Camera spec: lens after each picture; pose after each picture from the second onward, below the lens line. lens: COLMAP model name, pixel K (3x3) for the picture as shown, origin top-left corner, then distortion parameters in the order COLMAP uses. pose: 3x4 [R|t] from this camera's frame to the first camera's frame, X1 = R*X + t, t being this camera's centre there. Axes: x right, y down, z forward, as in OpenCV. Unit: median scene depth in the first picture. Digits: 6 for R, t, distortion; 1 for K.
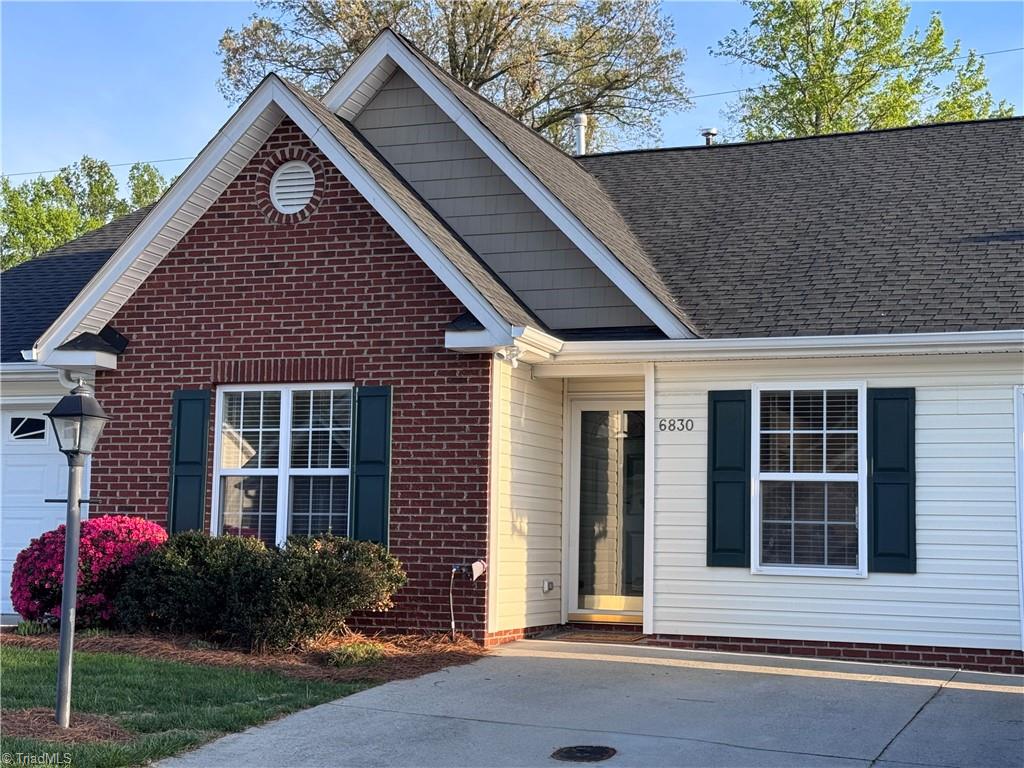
lens RADIAL K [[1565.6, 0, 508.7], [0, 1565.6, 388.2], [0, 0, 1]] dist [0.090676, 0.000000]
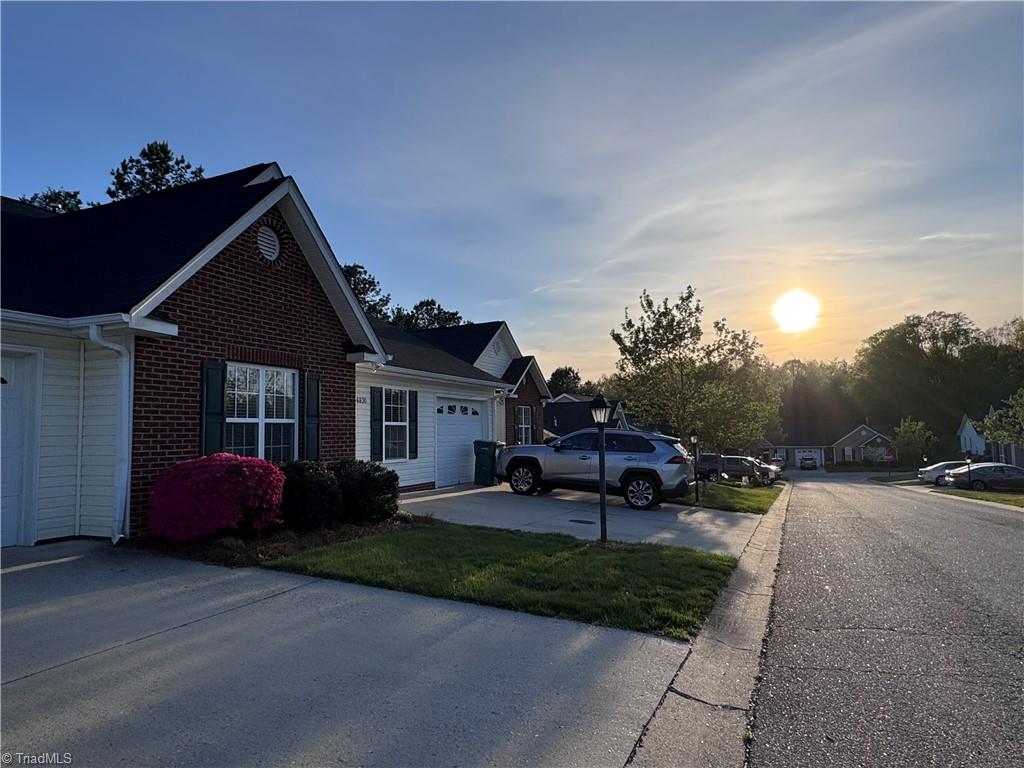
lens RADIAL K [[644.6, 0, 513.0], [0, 644.6, 380.2], [0, 0, 1]] dist [0.000685, 0.000069]
pose [[0.042032, 0.061891, 0.997197, -0.816552], [-0.083345, 0.994818, -0.058230, 0.030387], [-0.995634, -0.080664, 0.046972, 0.741910]]
